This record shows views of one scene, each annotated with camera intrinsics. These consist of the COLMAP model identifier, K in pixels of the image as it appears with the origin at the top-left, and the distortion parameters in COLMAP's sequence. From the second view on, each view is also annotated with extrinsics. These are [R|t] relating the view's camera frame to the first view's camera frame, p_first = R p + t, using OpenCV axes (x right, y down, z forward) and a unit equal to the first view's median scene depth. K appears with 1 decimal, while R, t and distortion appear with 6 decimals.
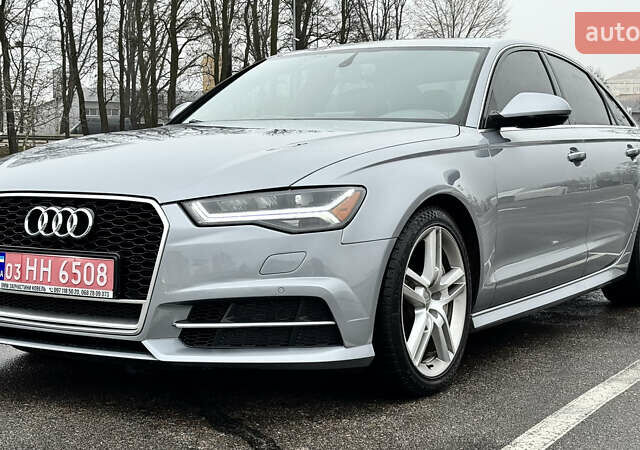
lens RADIAL K [[1091.7, 0, 316.4], [0, 1091.7, 227.5], [0, 0, 1]] dist [0.168847, 0.000000]
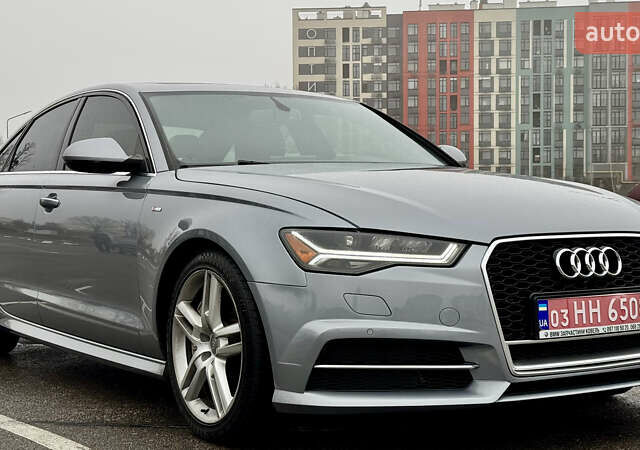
lens RADIAL K [[1091.7, 0, 313.9], [0, 1091.7, 226.2], [0, 0, 1]] dist [0.168847, 0.000000]
pose [[0.436723, -0.031911, 0.899030, -1.265838], [0.073850, 0.997269, -0.000476, -0.056589], [-0.896560, 0.066601, 0.437887, 0.798940]]
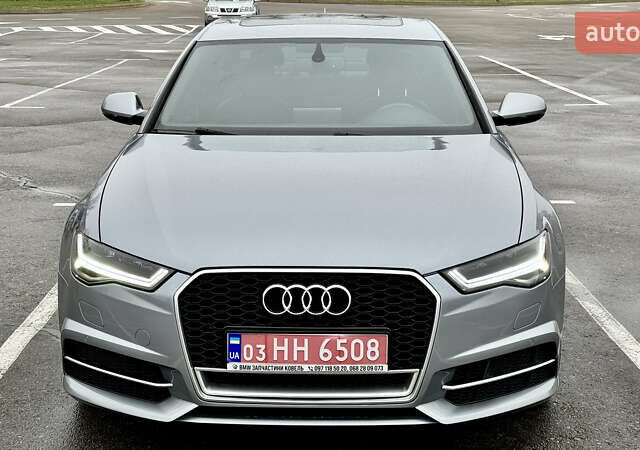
lens RADIAL K [[1091.7, 0, 317.9], [0, 1091.7, 227.6], [0, 0, 1]] dist [0.168847, 0.000000]
pose [[0.863281, -0.113403, 0.491819, -0.714777], [0.036714, 0.985960, 0.162898, -0.232603], [-0.503387, -0.122570, 0.855324, 0.166703]]
